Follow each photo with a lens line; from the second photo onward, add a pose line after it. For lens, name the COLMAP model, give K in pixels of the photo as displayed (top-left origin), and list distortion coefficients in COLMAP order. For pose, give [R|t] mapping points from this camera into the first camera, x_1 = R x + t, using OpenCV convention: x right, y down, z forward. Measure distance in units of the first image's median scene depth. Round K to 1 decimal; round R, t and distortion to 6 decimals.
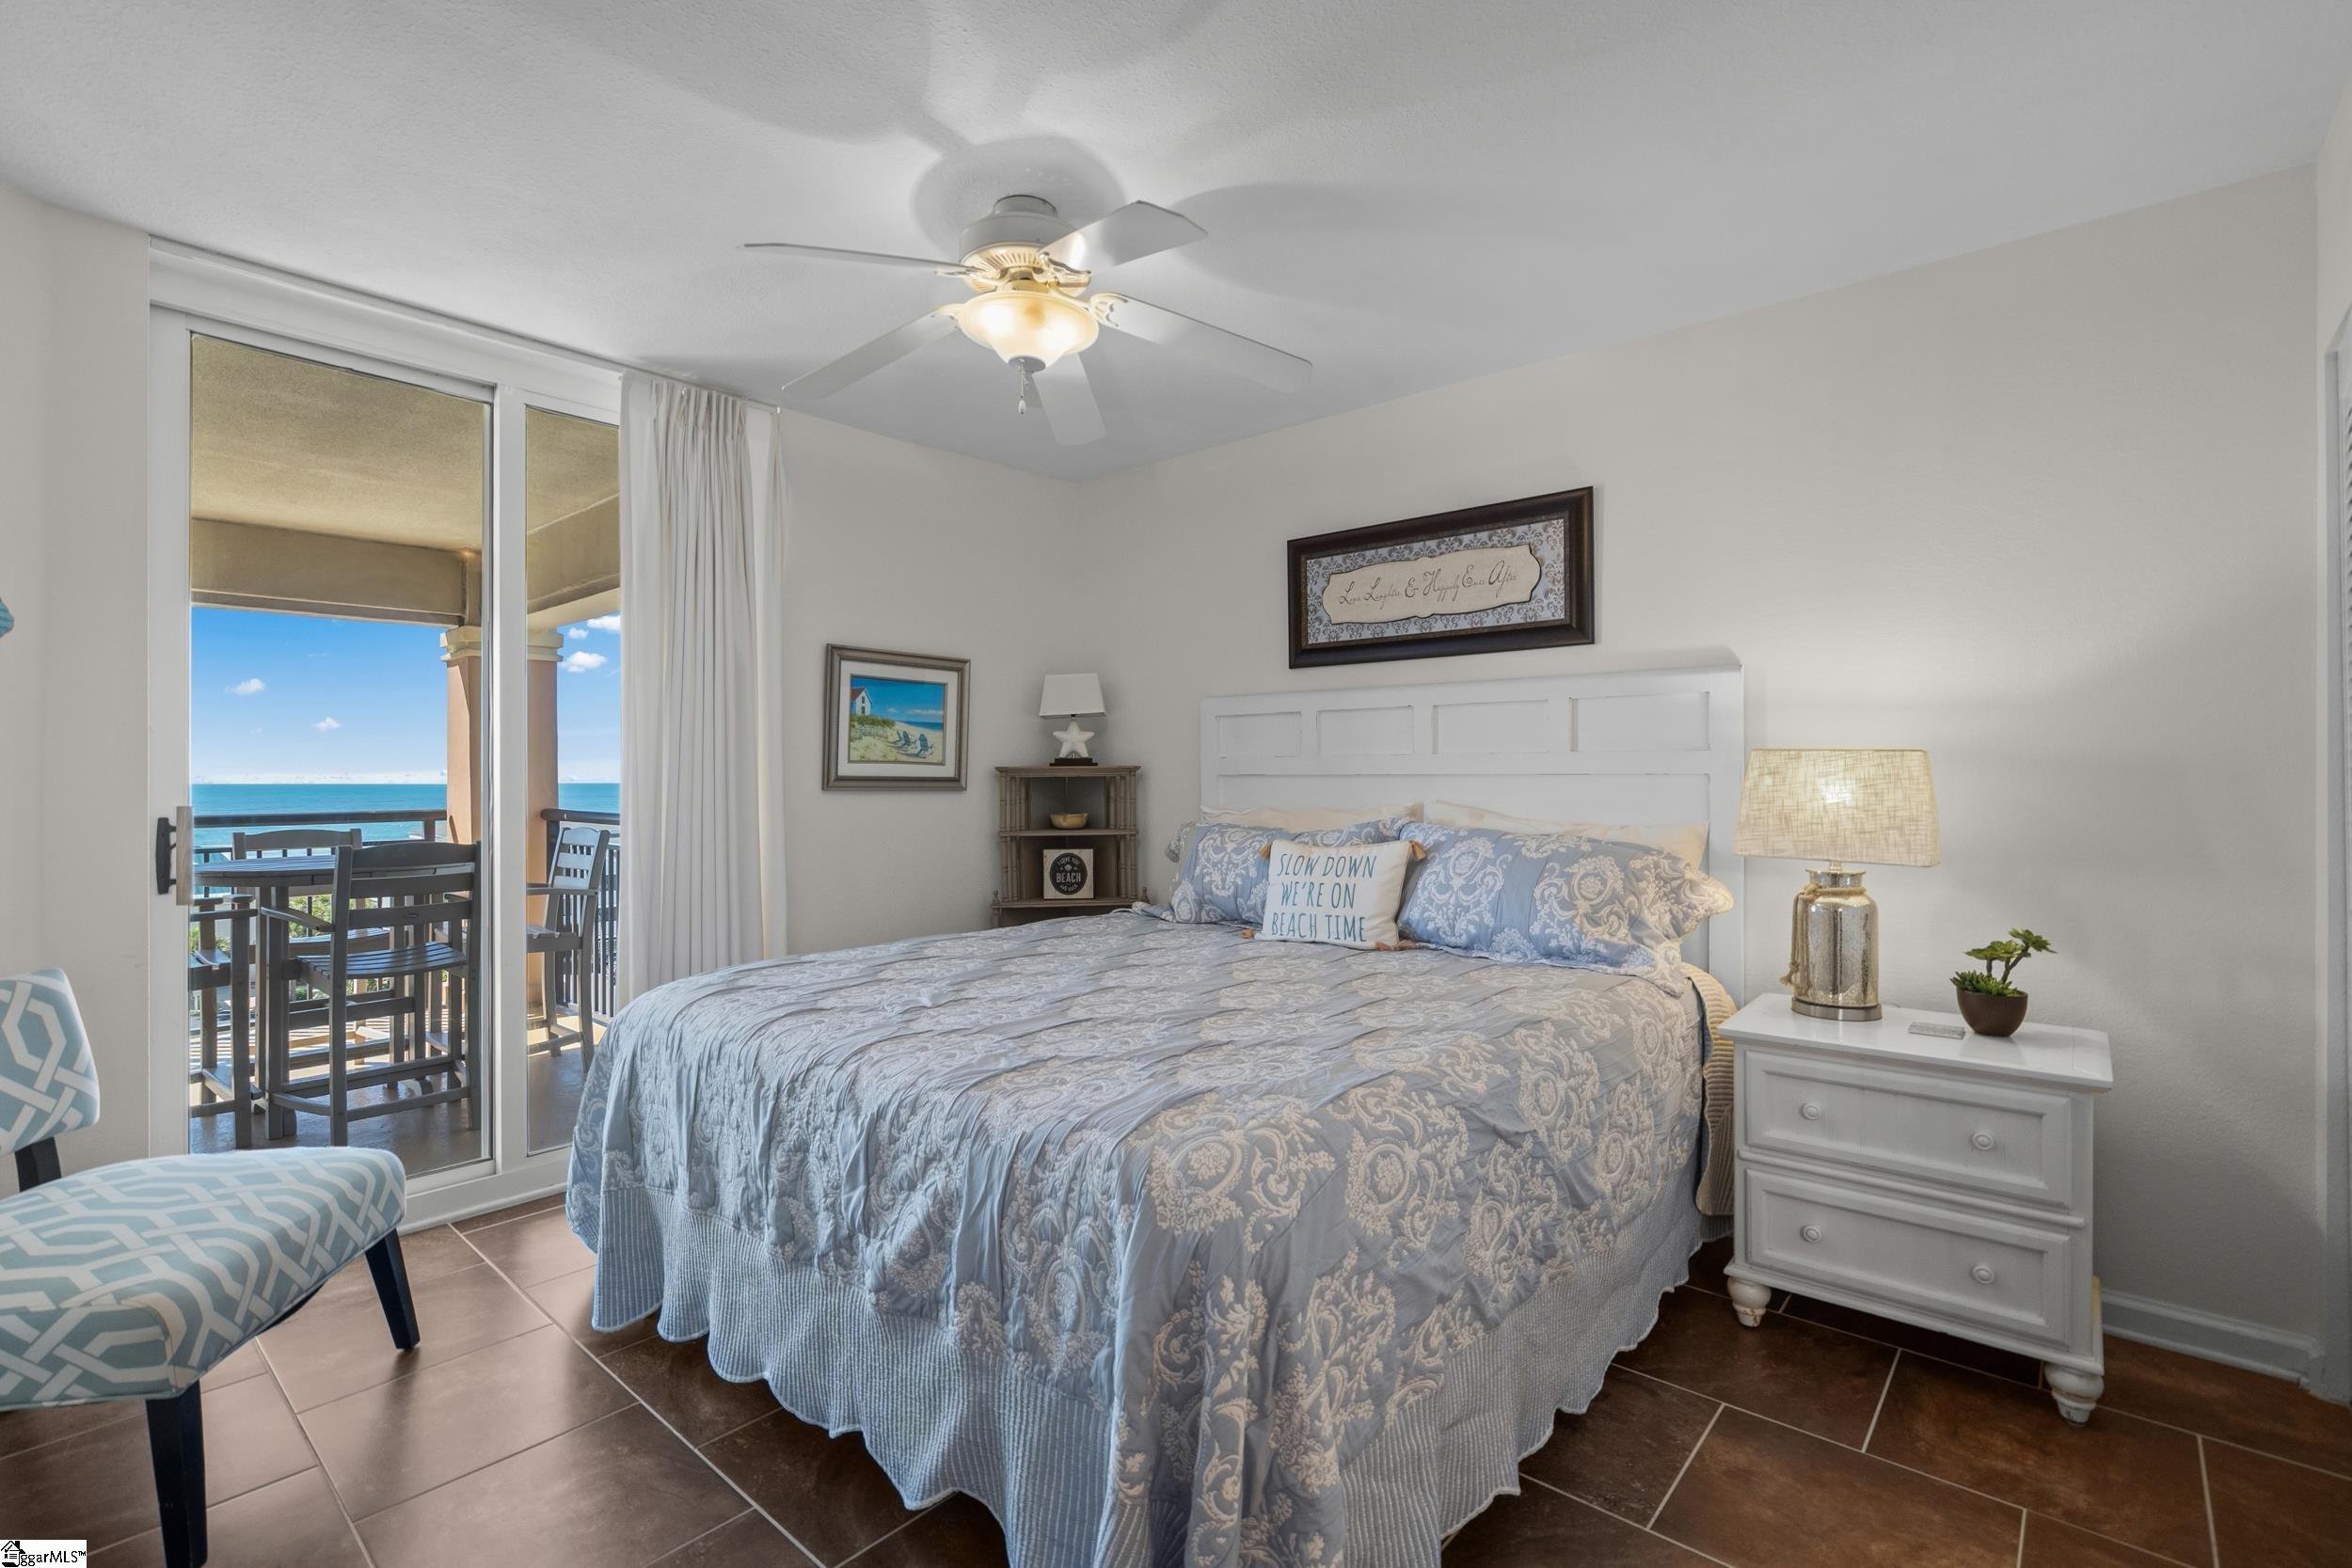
lens RADIAL K [[1075.8, 0, 1185.3], [0, 1075.8, 775.6], [0, 0, 1]] dist [-0.006724, 0.004494]
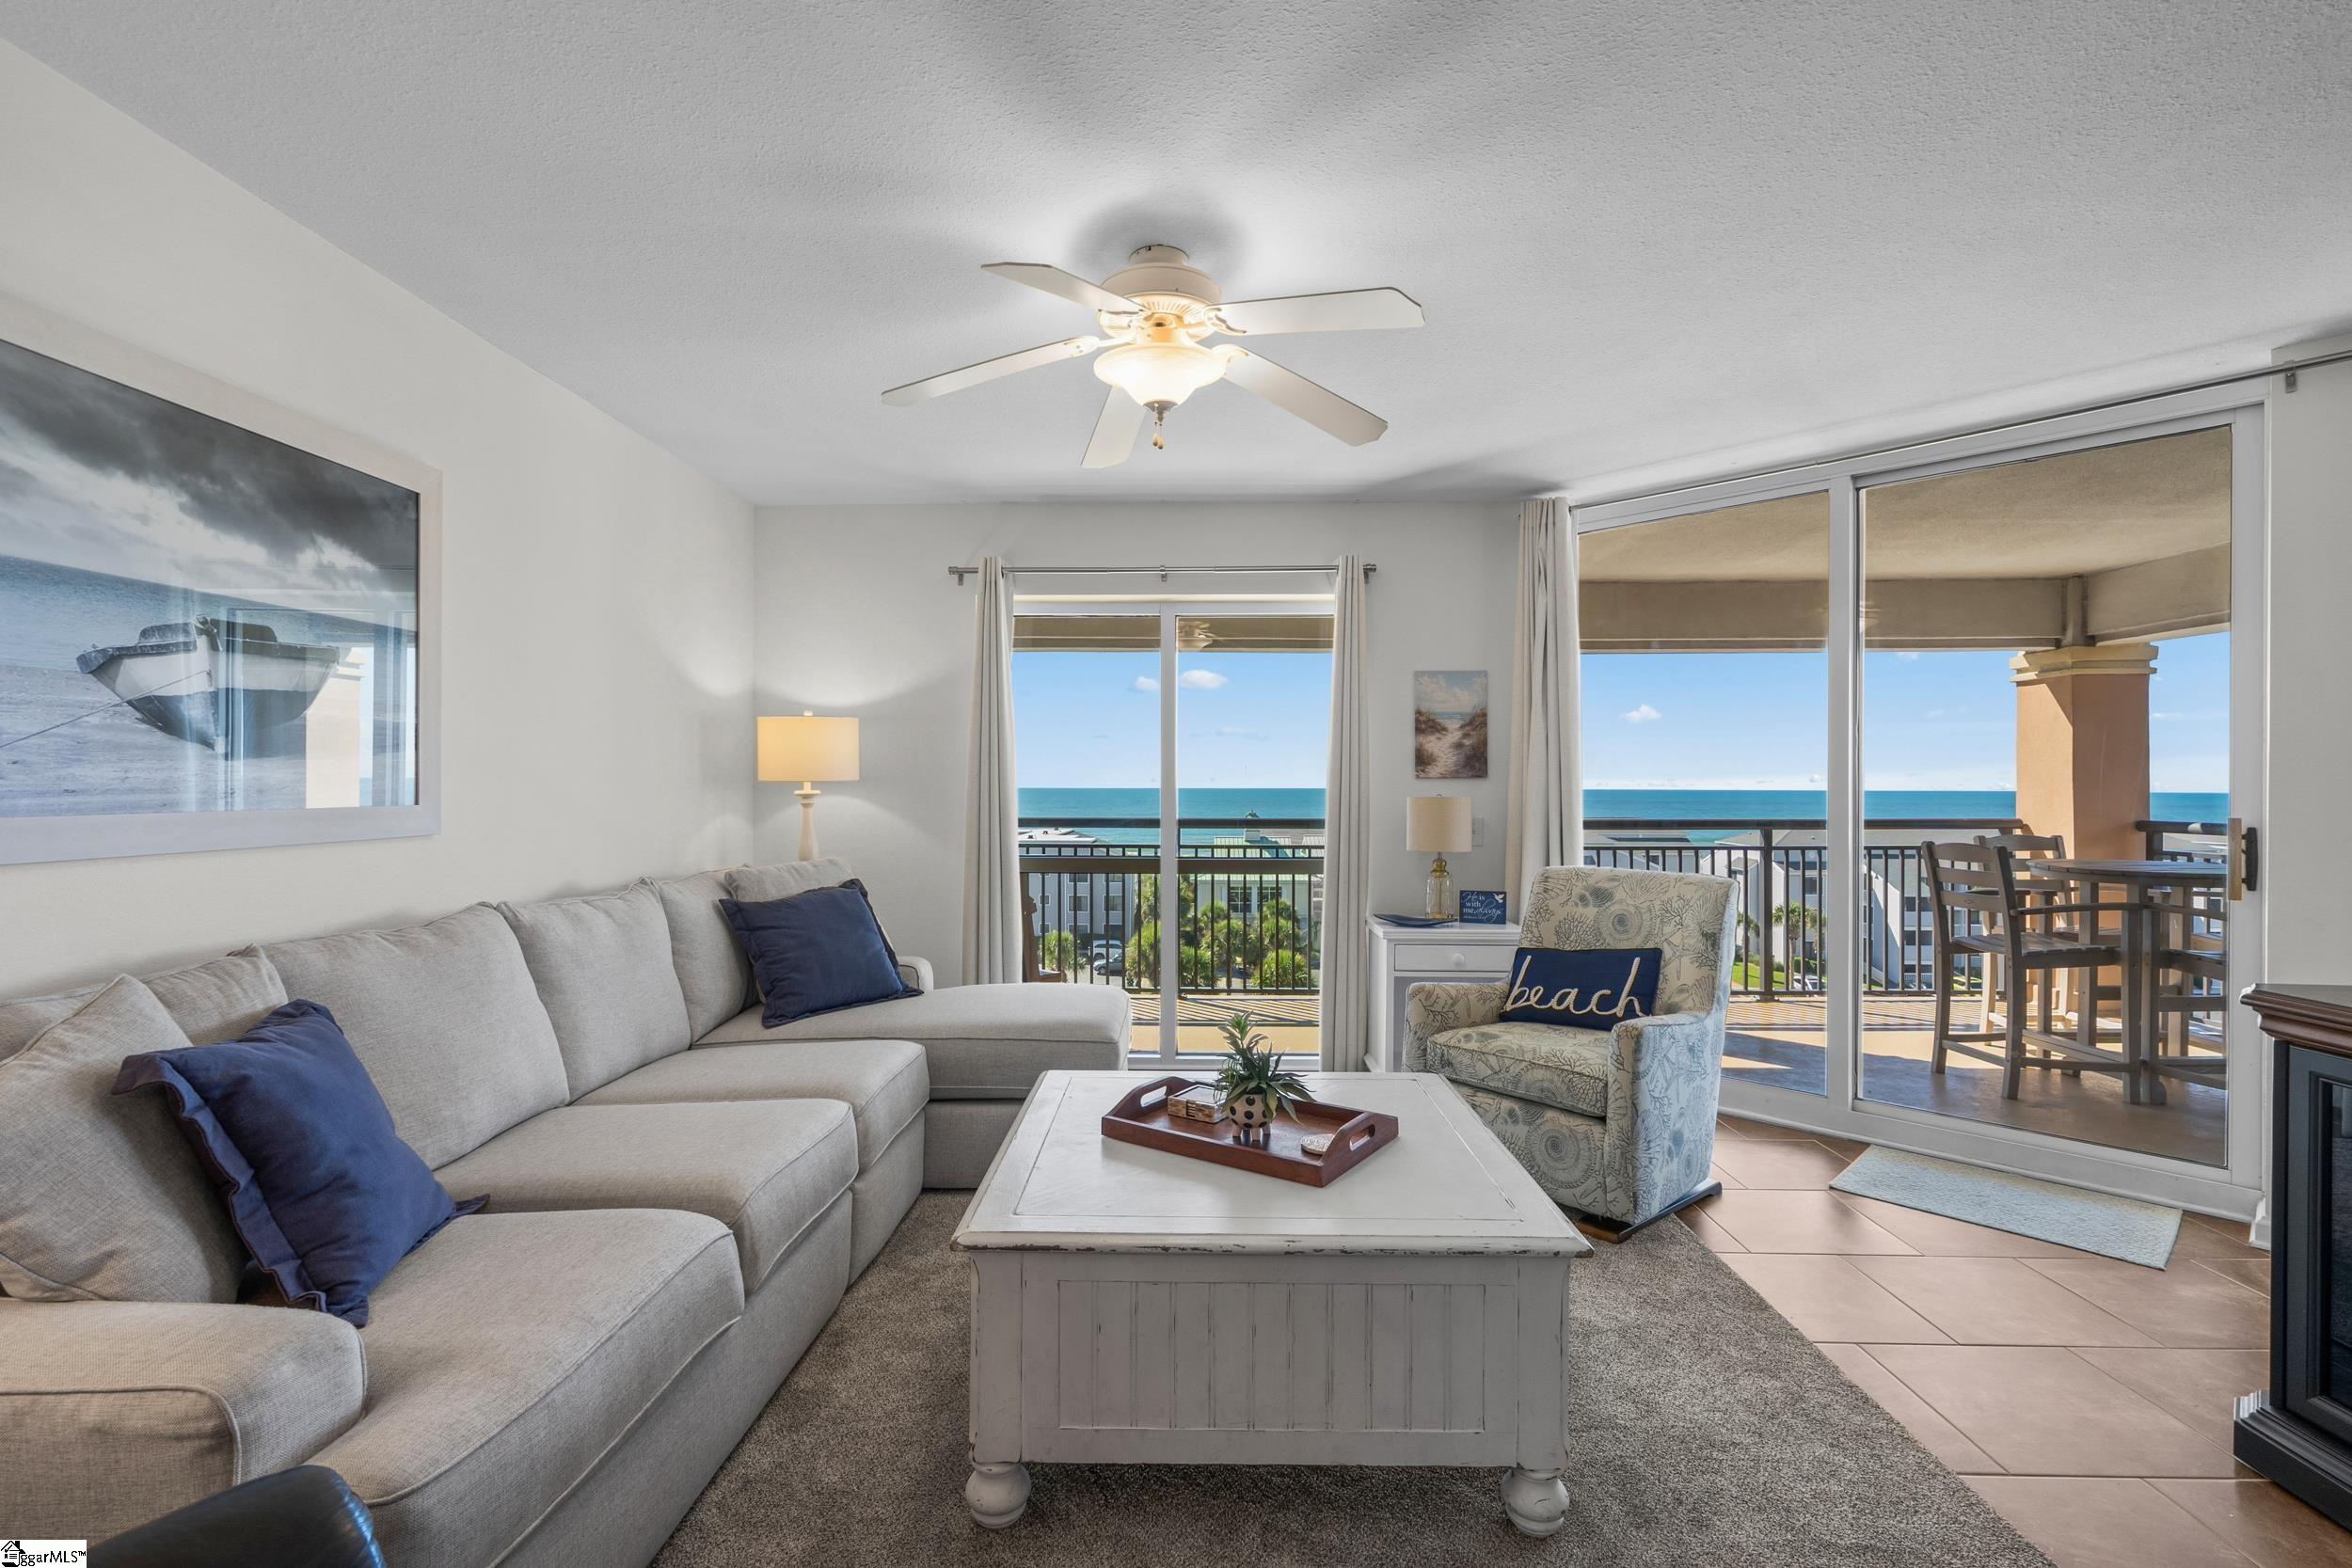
lens RADIAL K [[1075.8, 0, 1191.6], [0, 1075.8, 785.6], [0, 0, 1]] dist [-0.006724, 0.004494]
pose [[0.633140, 0.003086, -0.774031, -0.855692], [0.000561, 0.999990, 0.004446, -0.013507], [0.774037, -0.003249, 0.633132, -0.754503]]
